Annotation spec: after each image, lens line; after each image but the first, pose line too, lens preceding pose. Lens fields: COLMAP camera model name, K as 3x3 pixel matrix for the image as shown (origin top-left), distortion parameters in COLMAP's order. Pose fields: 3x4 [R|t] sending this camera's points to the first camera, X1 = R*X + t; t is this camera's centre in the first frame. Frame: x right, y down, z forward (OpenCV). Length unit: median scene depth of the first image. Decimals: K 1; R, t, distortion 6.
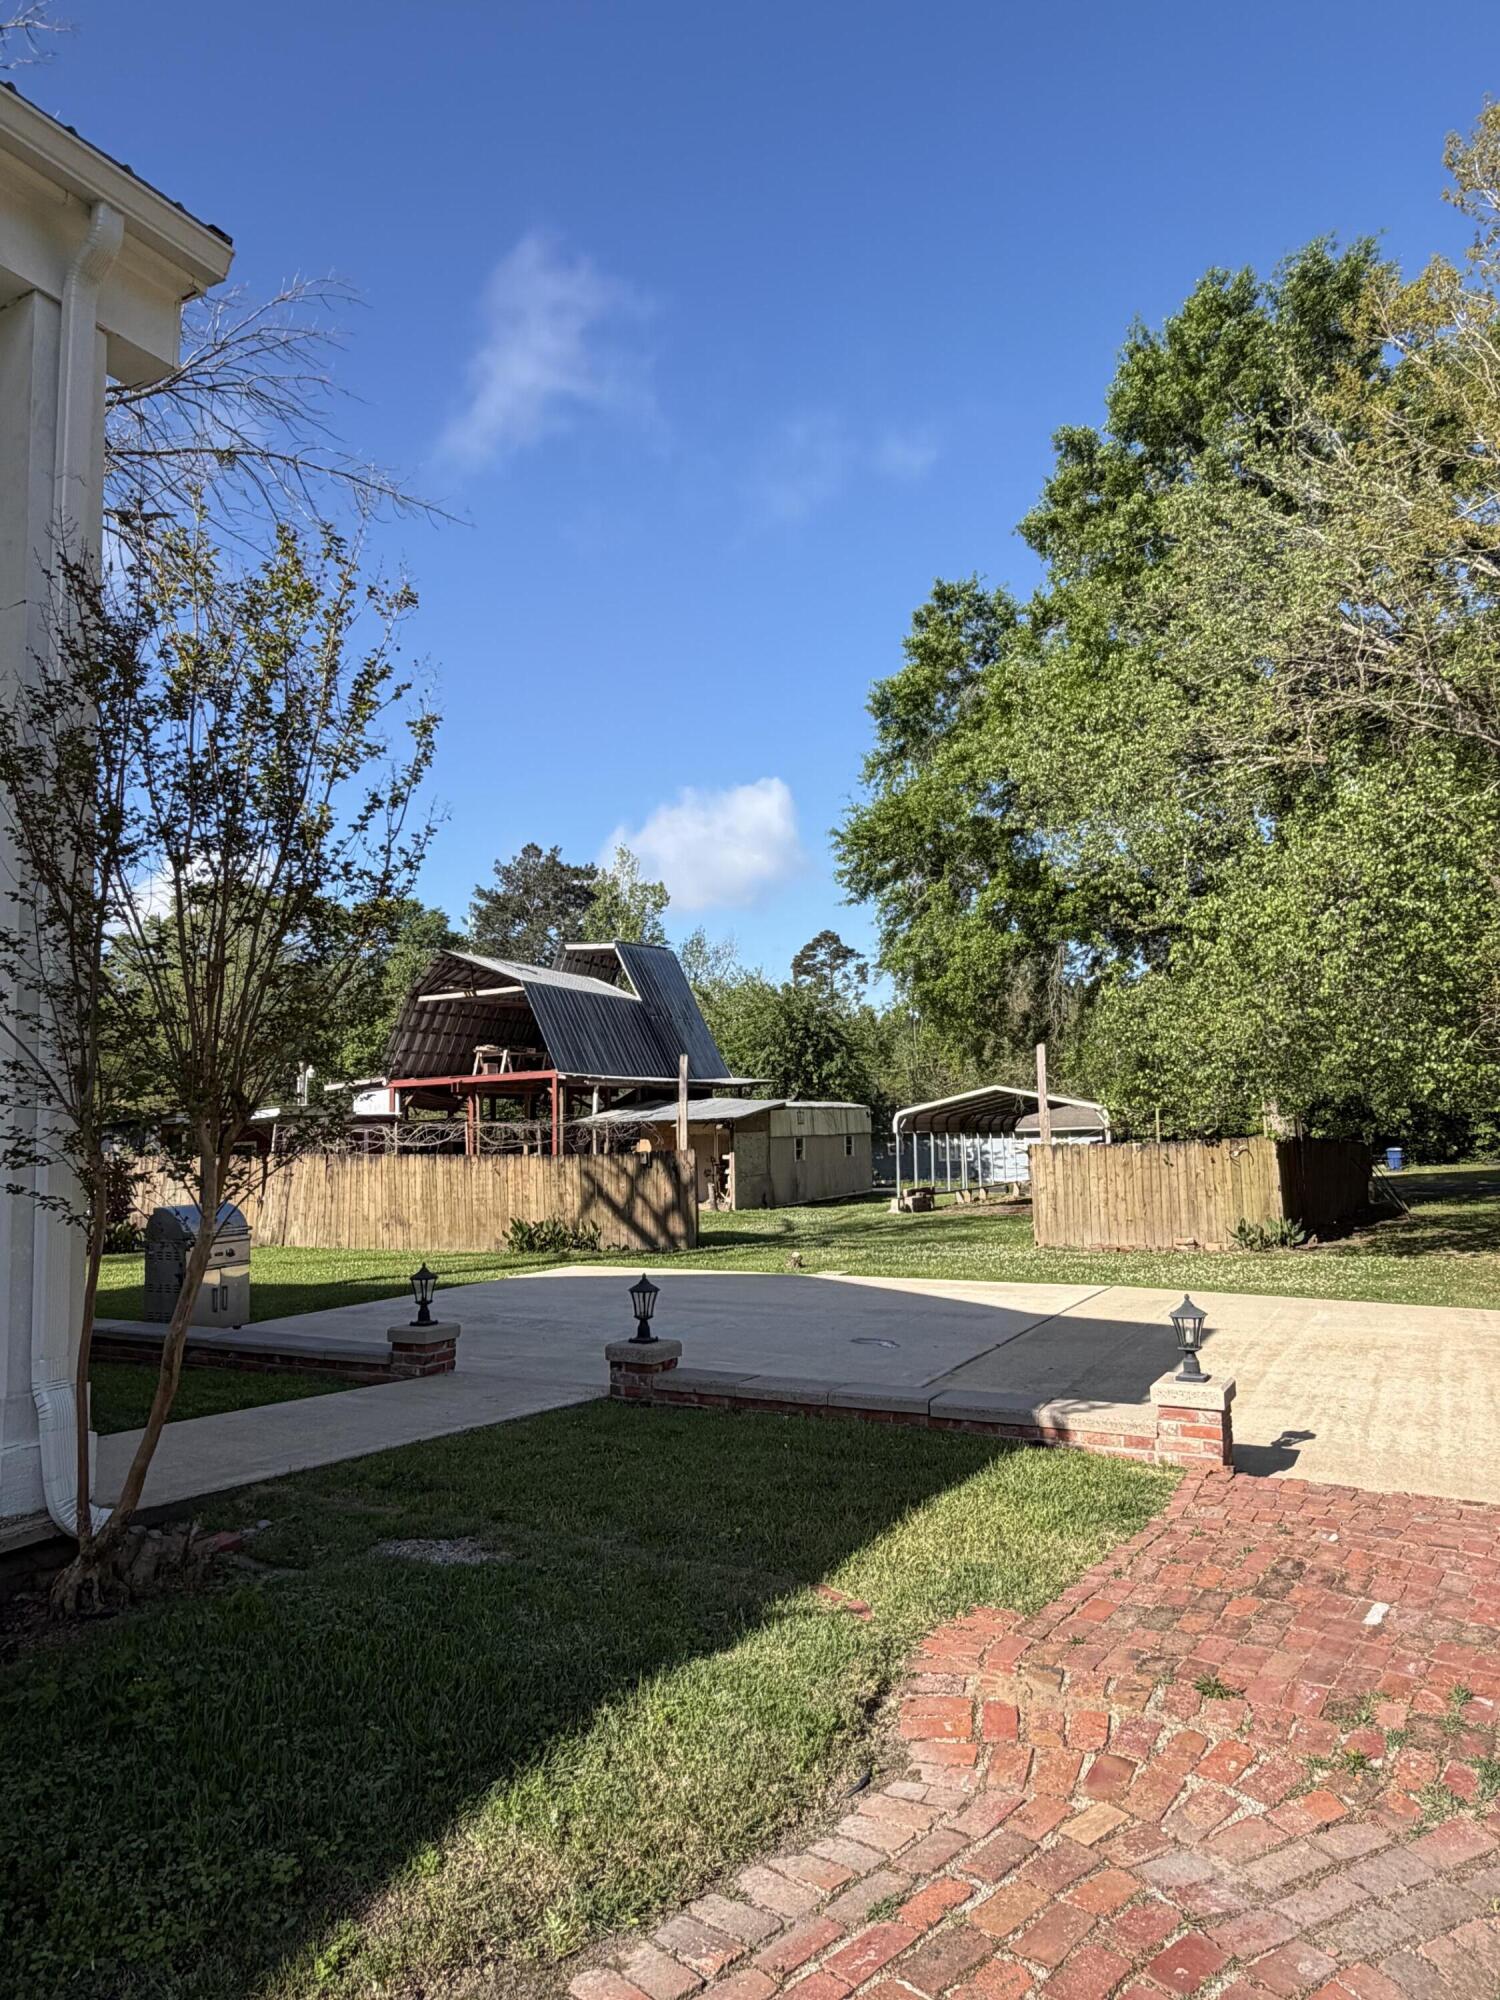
lens RADIAL K [[1273.8, 0, 746.1], [0, 1273.8, 1014.8], [0, 0, 1]] dist [0.007176, 0.002889]
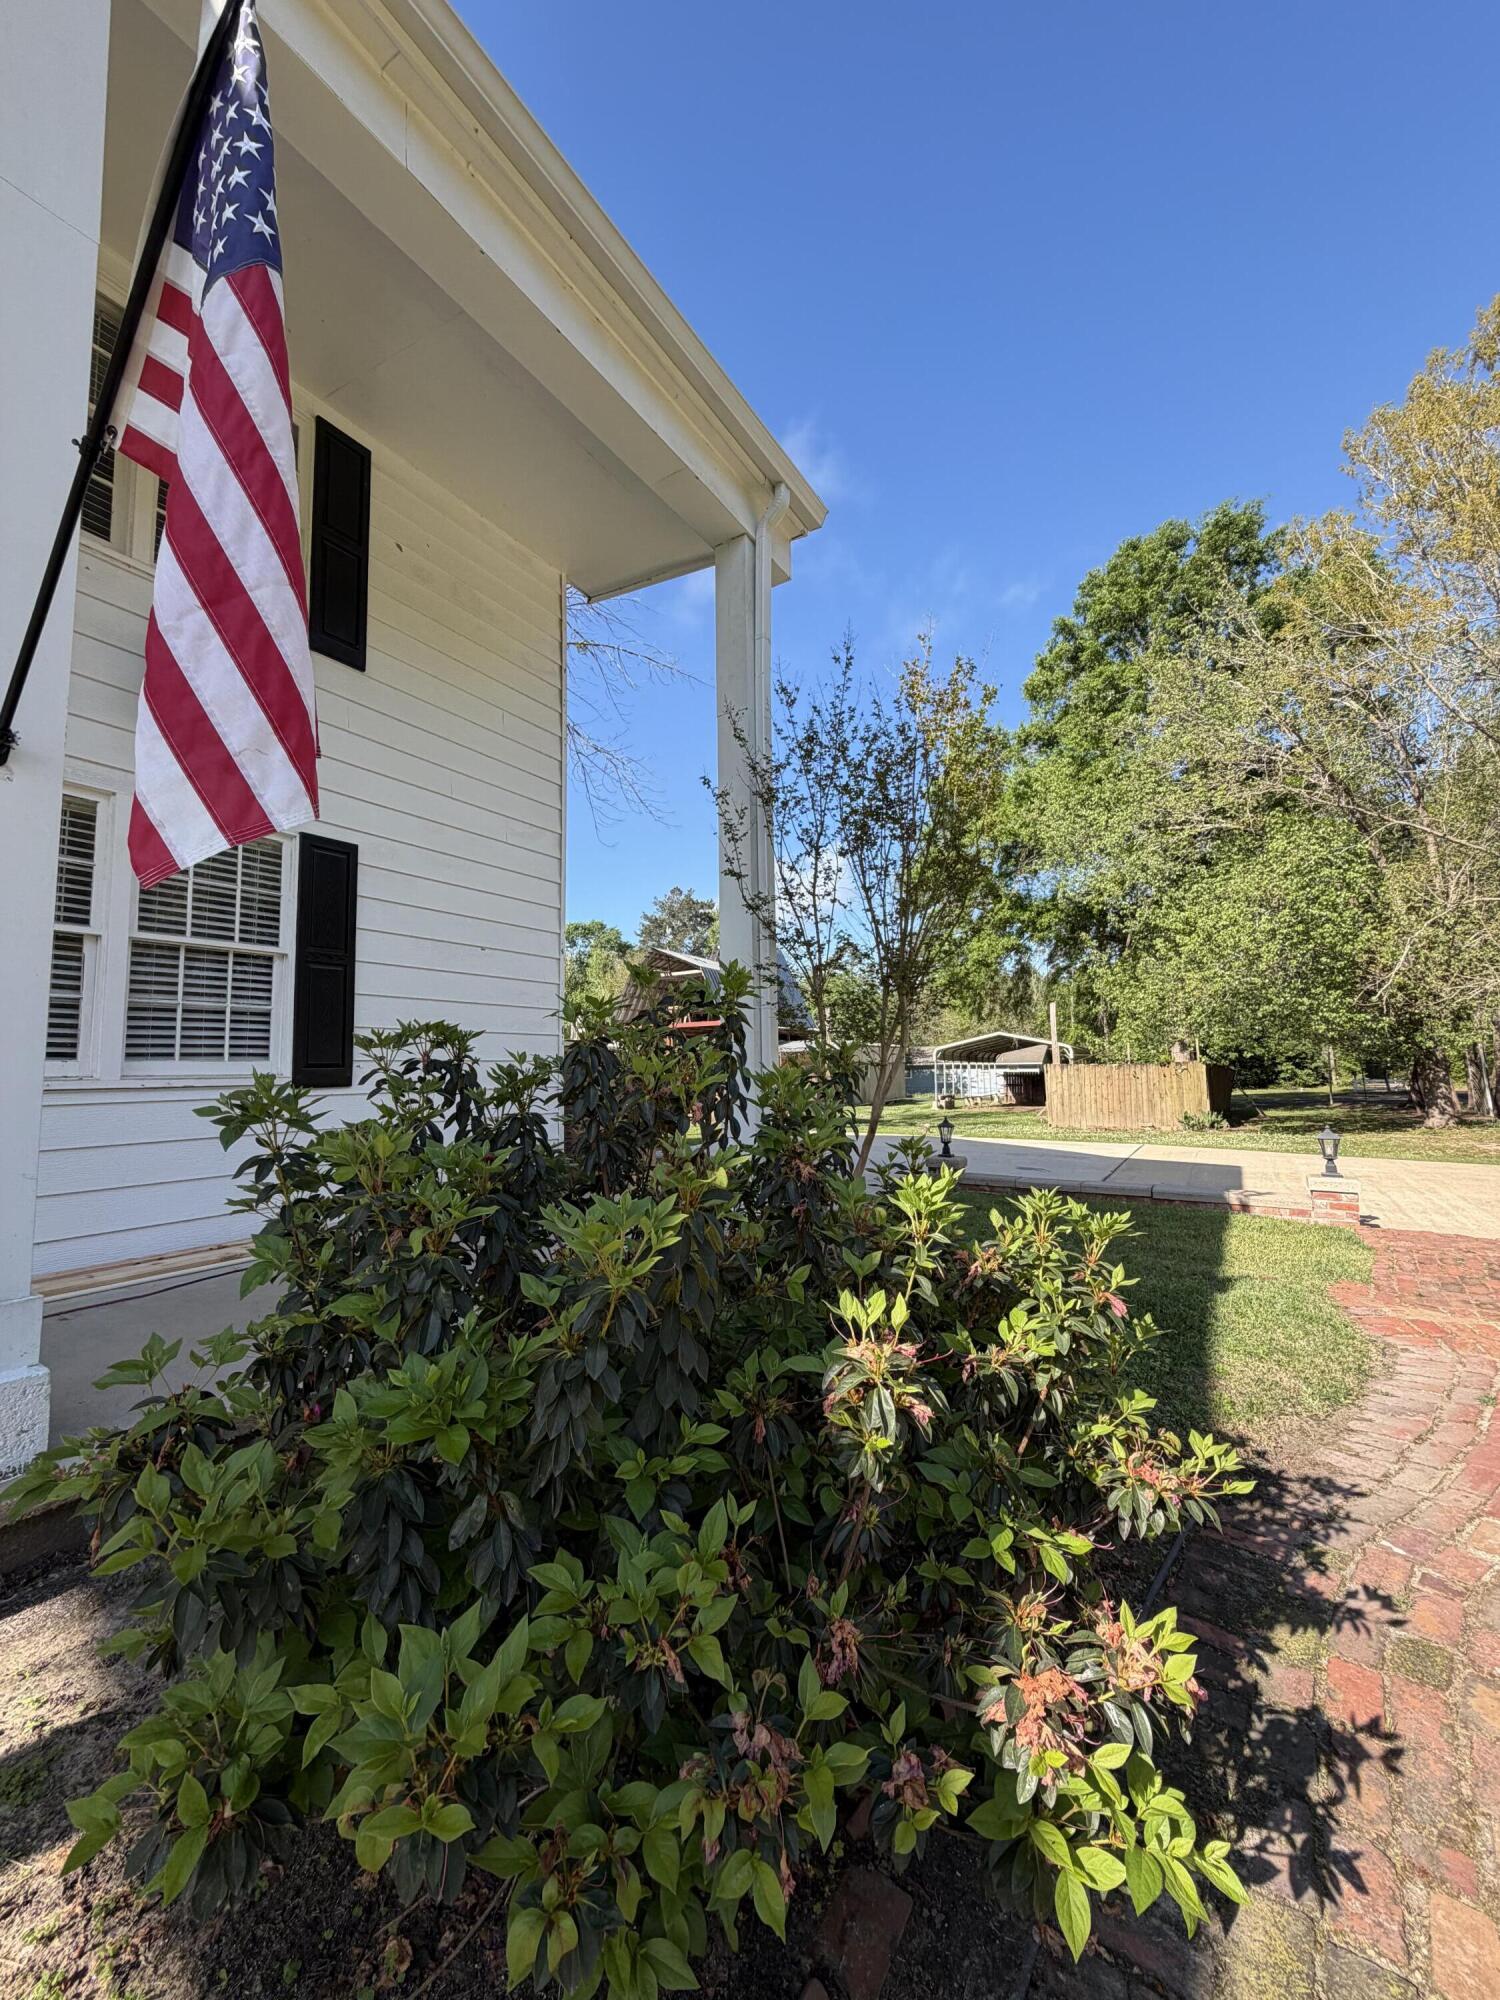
lens RADIAL K [[785.6, 0, 737.9], [0, 785.6, 999.8], [0, 0, 1]] dist [-0.000752, -0.000105]
pose [[0.998162, 0.008077, -0.060067, -0.075224], [-0.007728, 0.999952, 0.006037, 0.011346], [0.060113, -0.005562, 0.998176, -0.014218]]
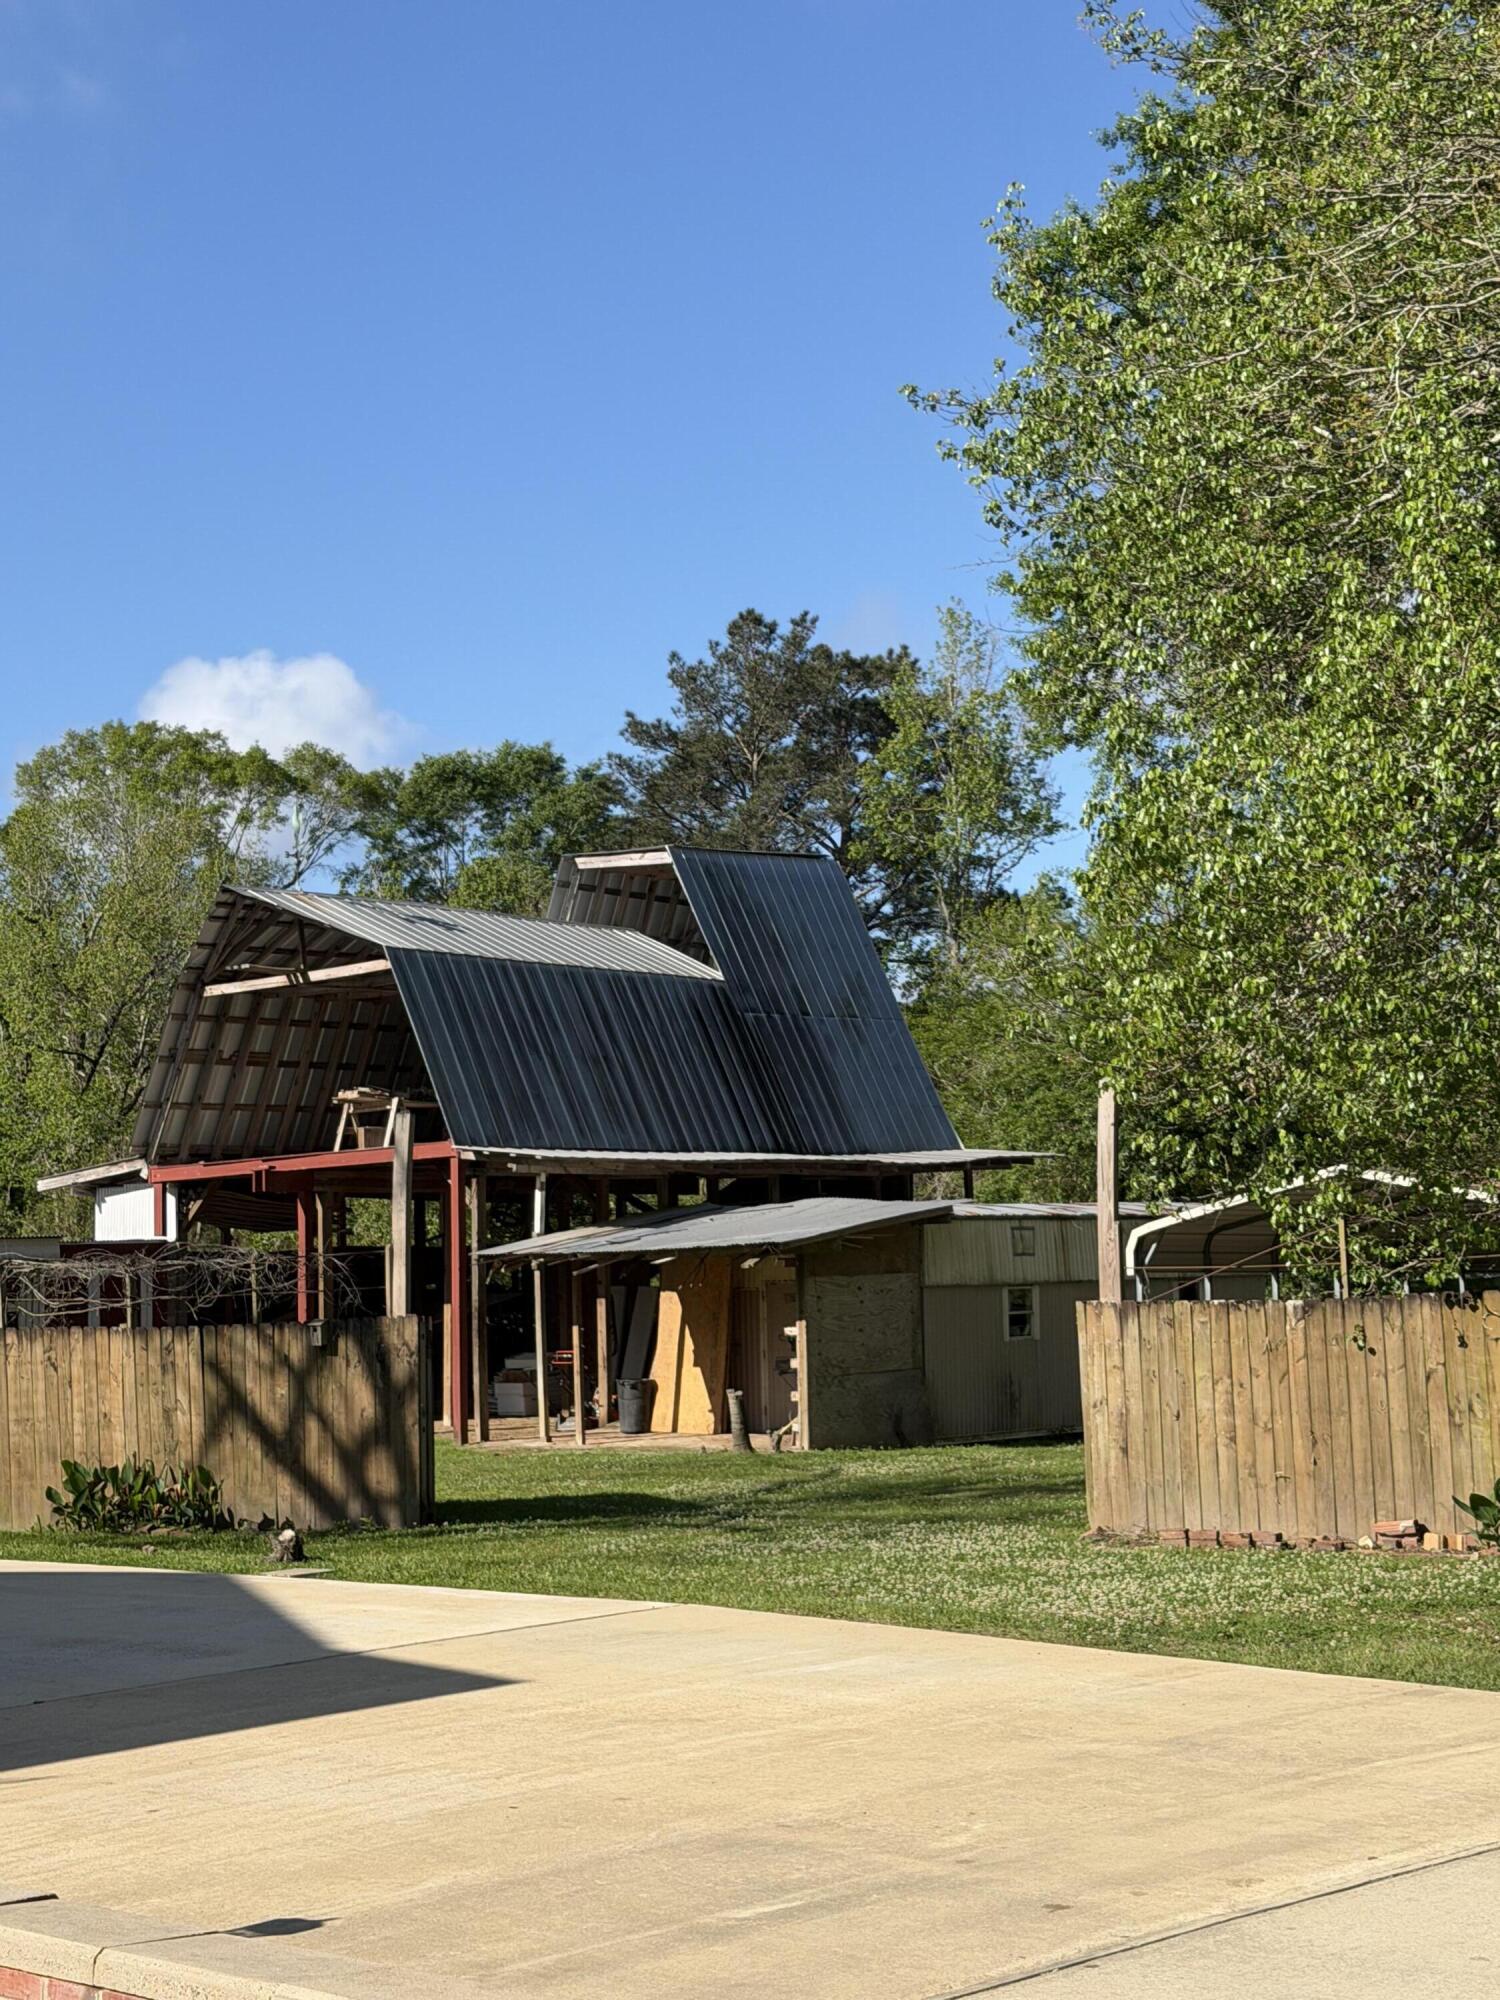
lens RADIAL K [[3066.6, 0, 750.0], [0, 3066.6, 1000.0], [0, 0, 1]] dist [0.127488, 0.010410]
pose [[0.968181, -0.025246, -0.248974, 0.245868], [0.026203, 0.999656, 0.000531, -0.005309], [0.248875, -0.007038, 0.968510, -0.047706]]
